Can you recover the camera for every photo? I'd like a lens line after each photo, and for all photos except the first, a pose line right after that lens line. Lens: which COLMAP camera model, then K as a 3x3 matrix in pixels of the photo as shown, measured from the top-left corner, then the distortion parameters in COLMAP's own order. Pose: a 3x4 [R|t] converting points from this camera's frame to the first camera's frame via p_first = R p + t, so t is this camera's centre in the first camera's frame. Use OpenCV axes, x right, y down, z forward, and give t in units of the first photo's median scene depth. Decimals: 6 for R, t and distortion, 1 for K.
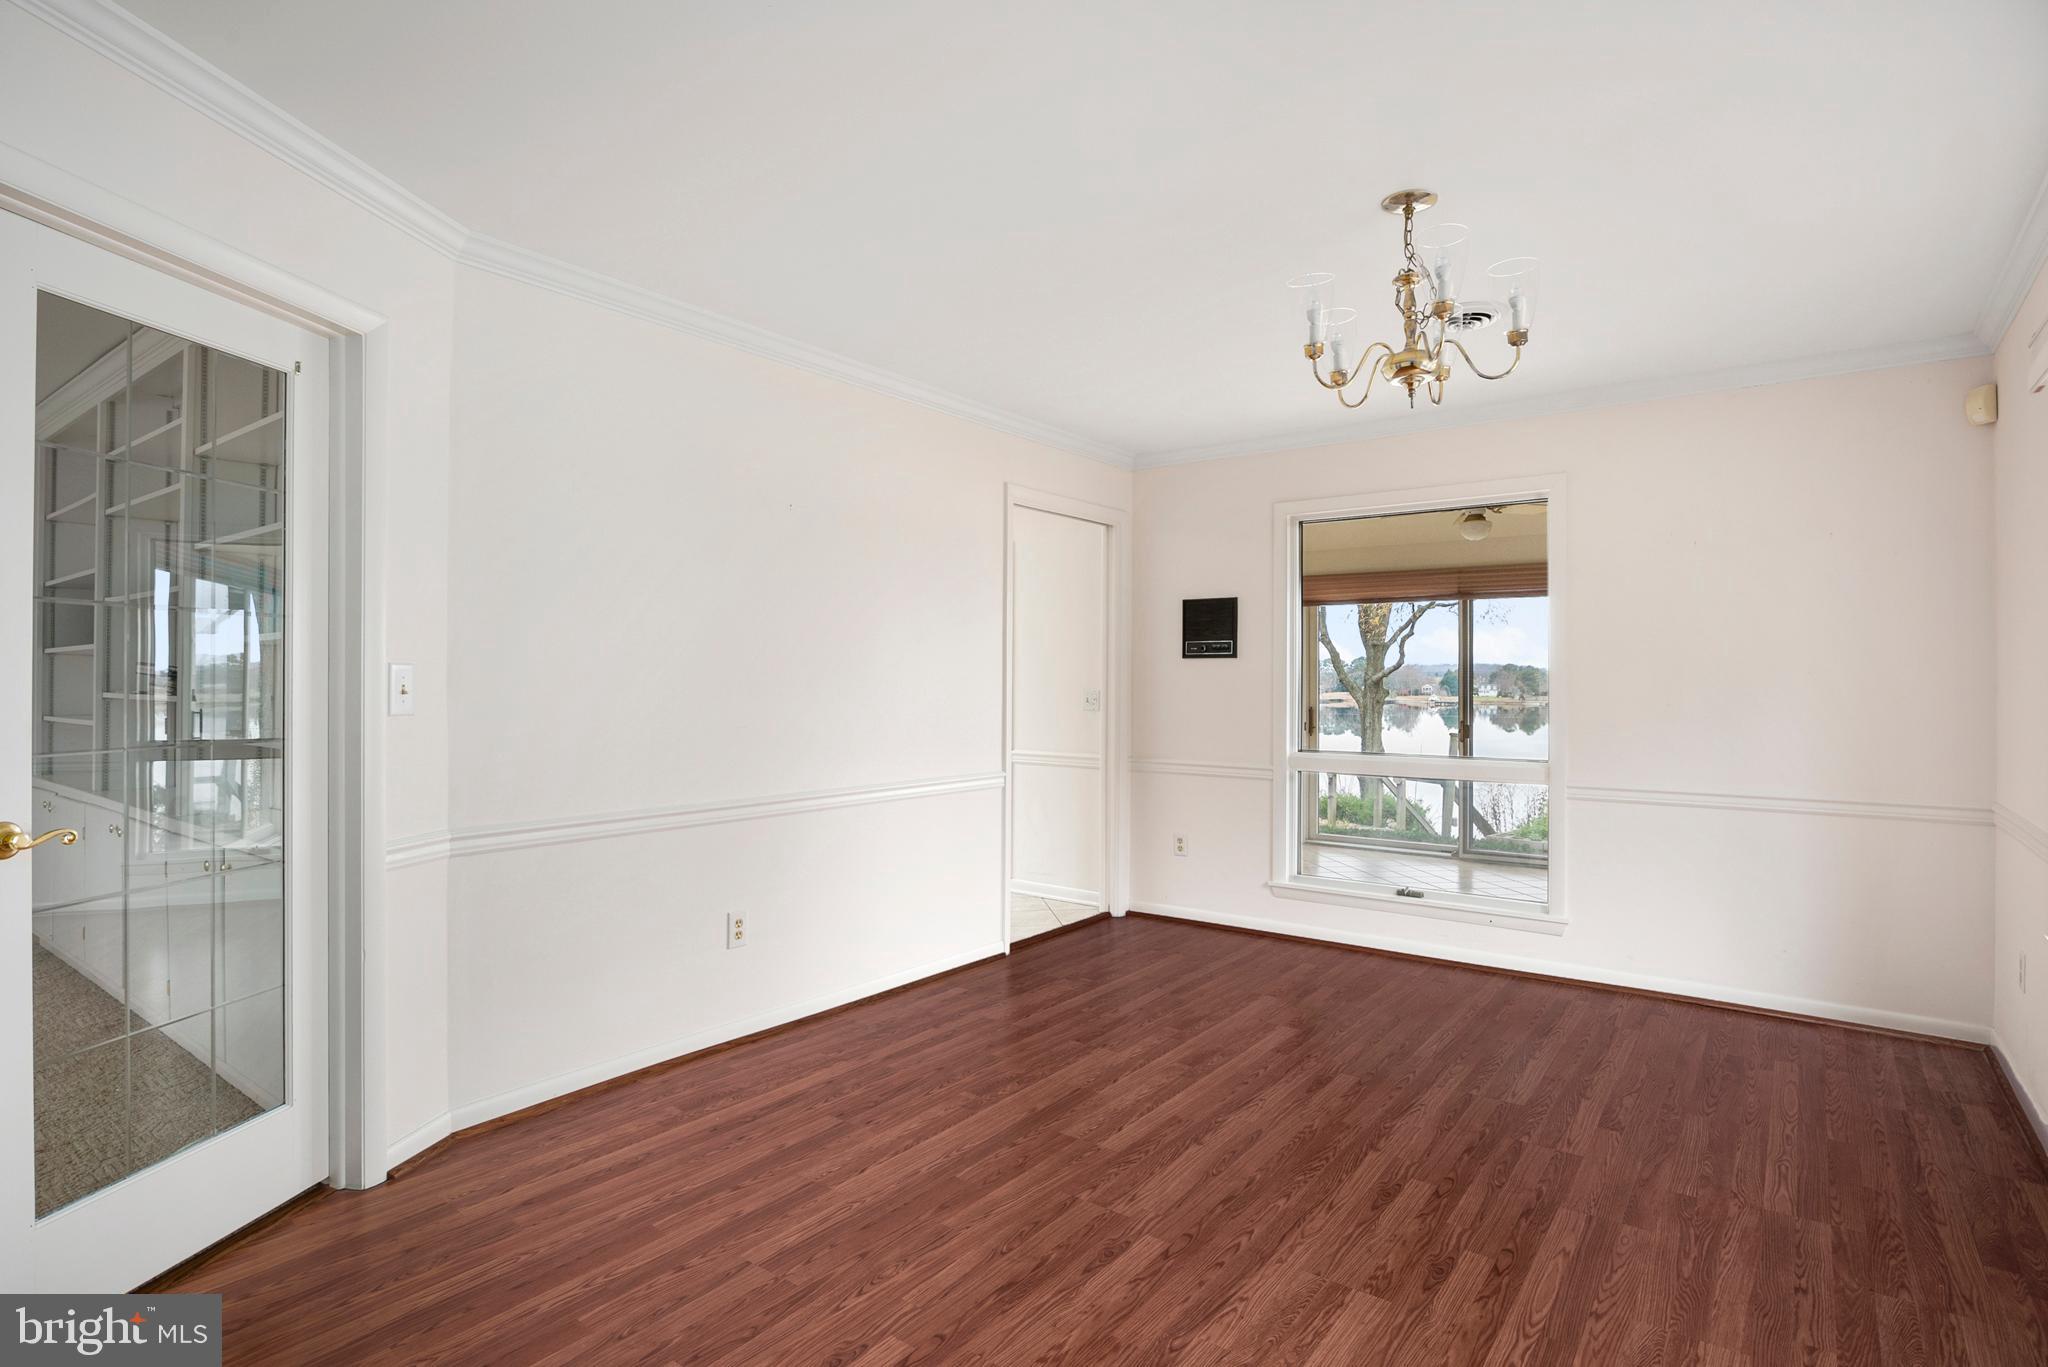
lens RADIAL K [[1015.9, 0, 1025.9], [0, 1015.9, 677.9], [0, 0, 1]] dist [-0.010615, -0.002475]
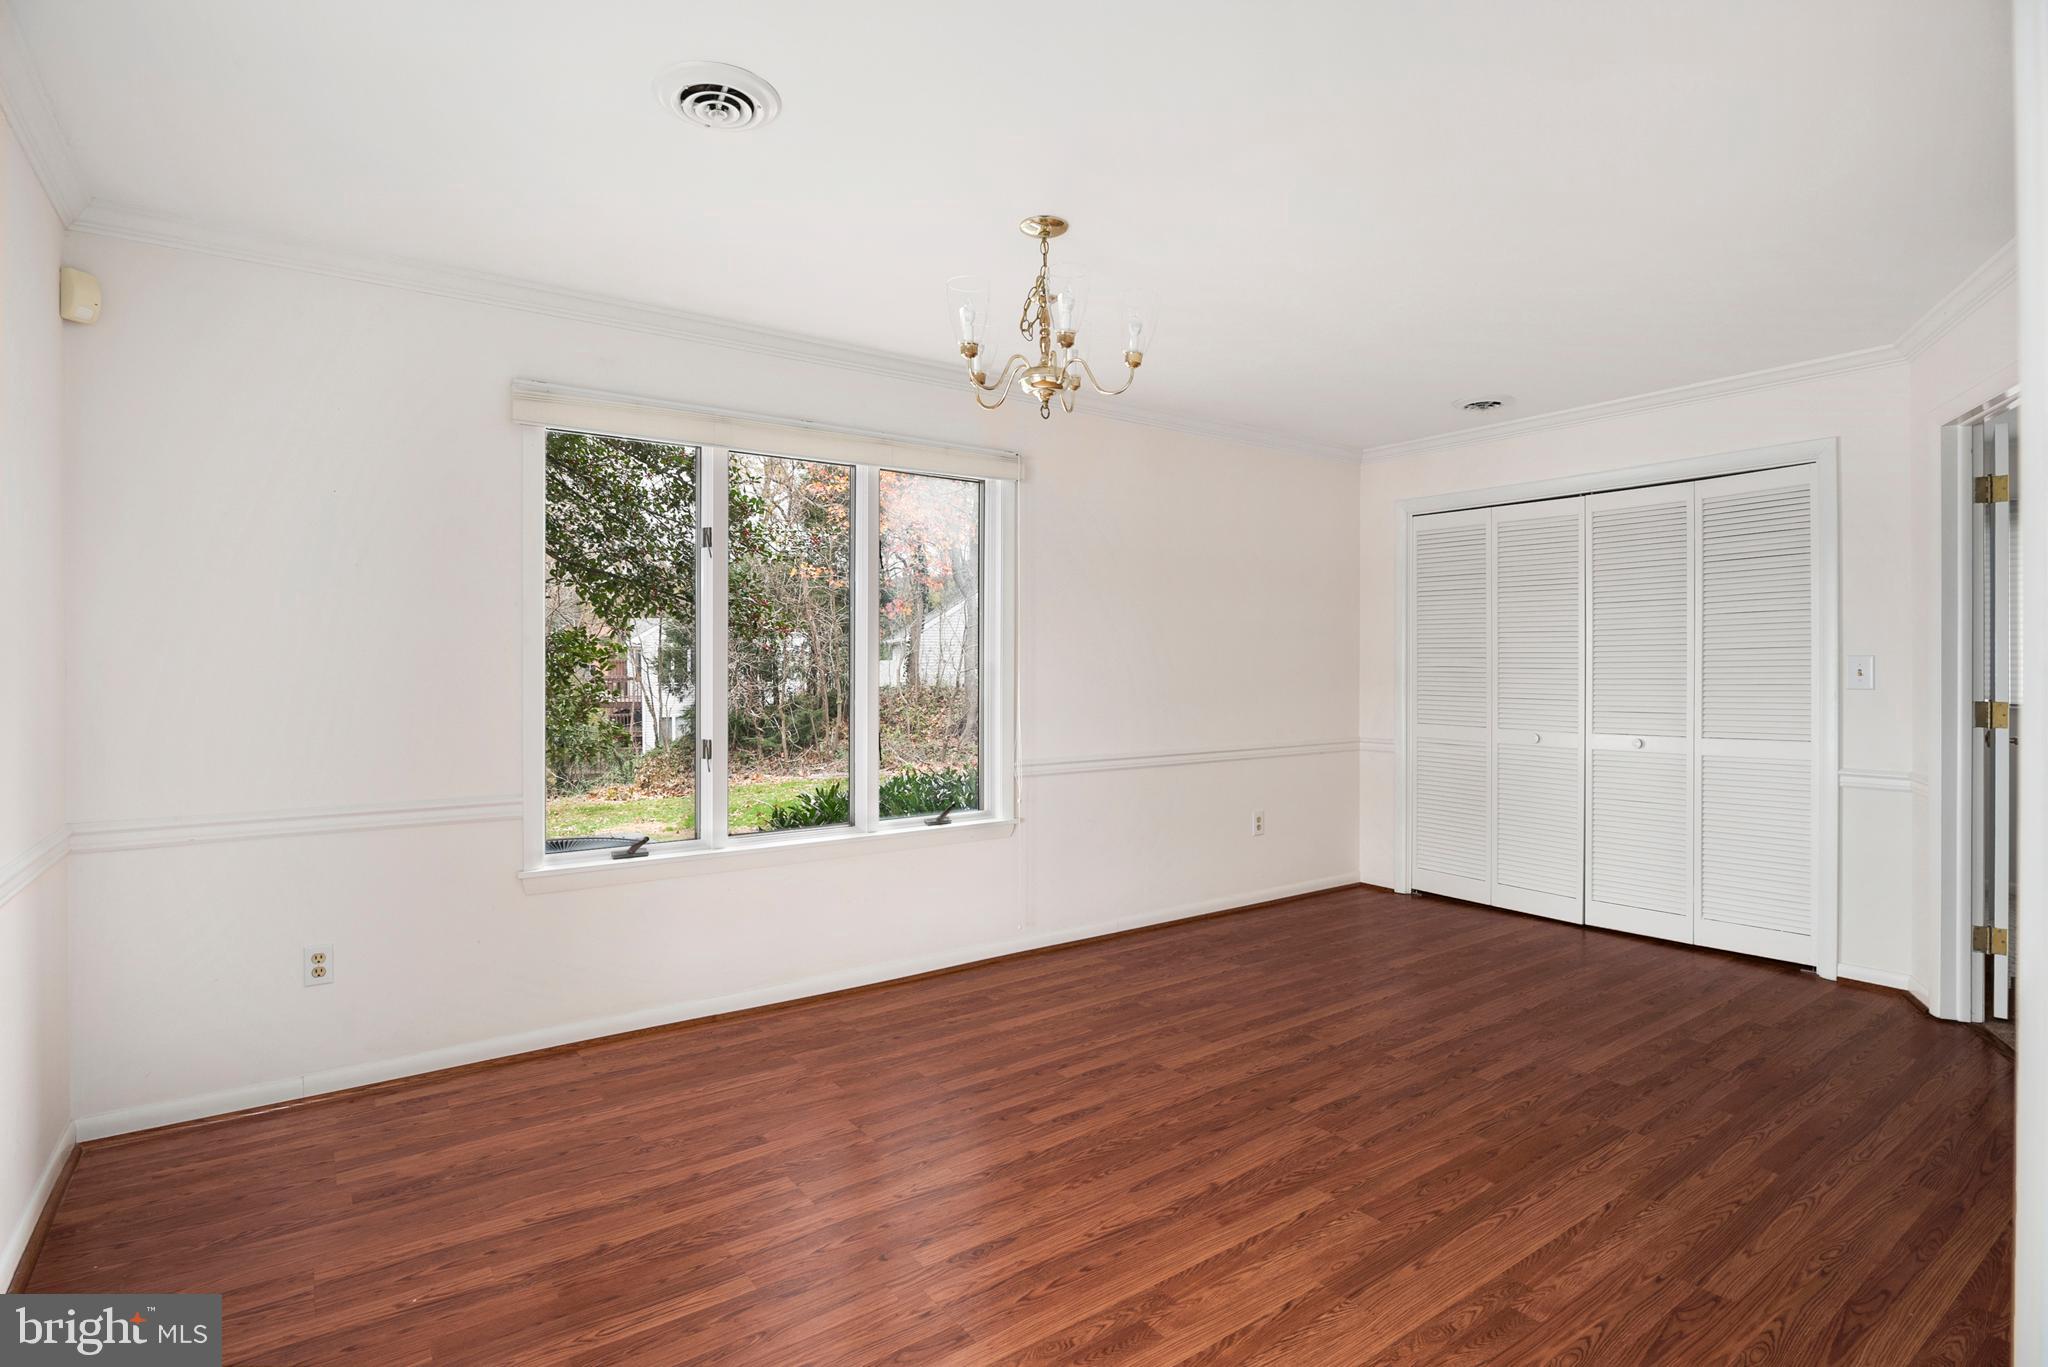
lens RADIAL K [[1015.9, 0, 1023.1], [0, 1015.9, 674.5], [0, 0, 1]] dist [-0.010615, -0.002475]
pose [[-0.956255, -0.006038, 0.292473, 0.082498], [-0.004351, 0.999970, 0.006419, 0.006567], [-0.292503, 0.004866, -0.956252, 2.119944]]
